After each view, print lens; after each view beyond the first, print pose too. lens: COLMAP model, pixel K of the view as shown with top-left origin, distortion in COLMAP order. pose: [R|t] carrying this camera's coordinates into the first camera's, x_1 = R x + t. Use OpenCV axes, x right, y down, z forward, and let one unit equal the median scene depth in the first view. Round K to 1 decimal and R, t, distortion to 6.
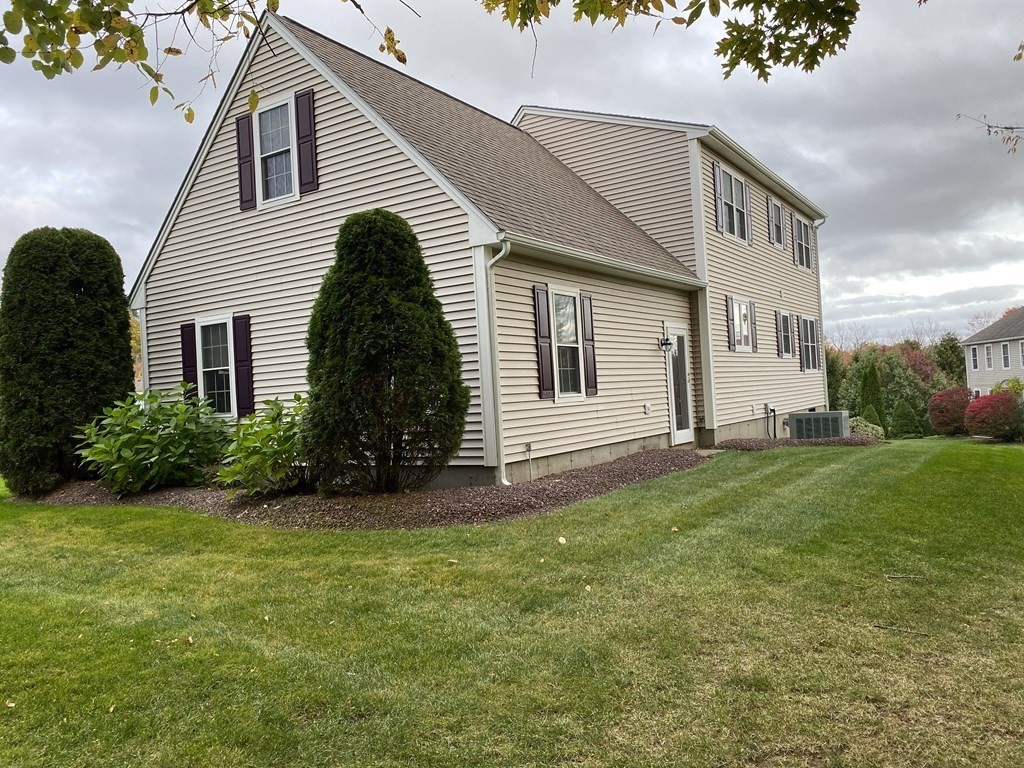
lens RADIAL K [[777.9, 0, 515.0], [0, 777.9, 382.3], [0, 0, 1]] dist [0.034385, -0.045070]
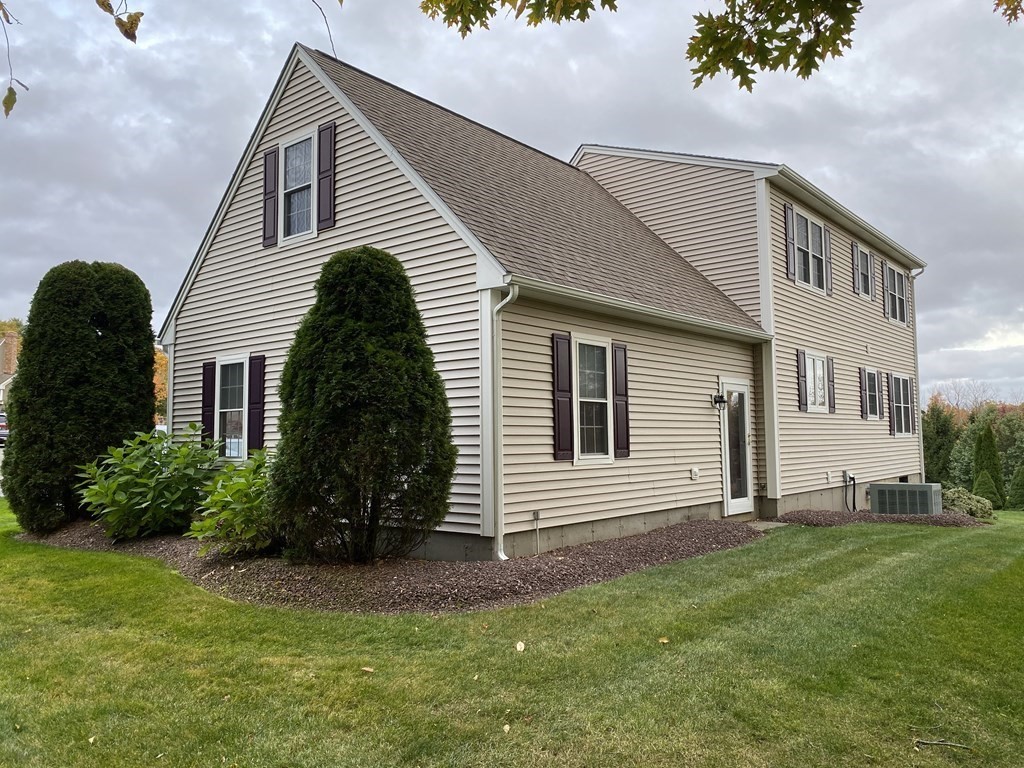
lens RADIAL K [[777.9, 0, 521.8], [0, 777.9, 376.3], [0, 0, 1]] dist [0.034385, -0.045070]
pose [[0.992304, 0.036178, -0.118421, 0.090902], [-0.043318, 0.997360, -0.058288, -0.020096], [0.116000, 0.062969, 0.991251, 0.099071]]
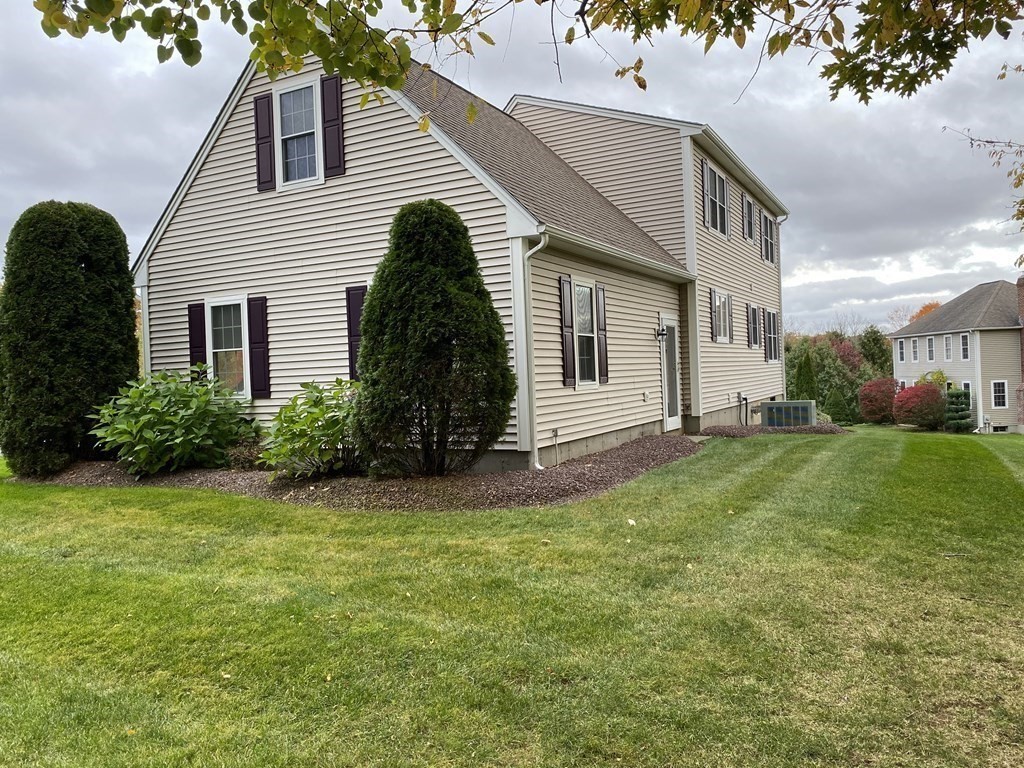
lens RADIAL K [[777.9, 0, 510.8], [0, 777.9, 382.0], [0, 0, 1]] dist [0.034385, -0.045070]
pose [[0.996021, 0.016818, 0.087512, -0.121454], [-0.018740, 0.999600, 0.021189, -0.004822], [-0.087121, -0.022745, 0.995938, -0.025332]]
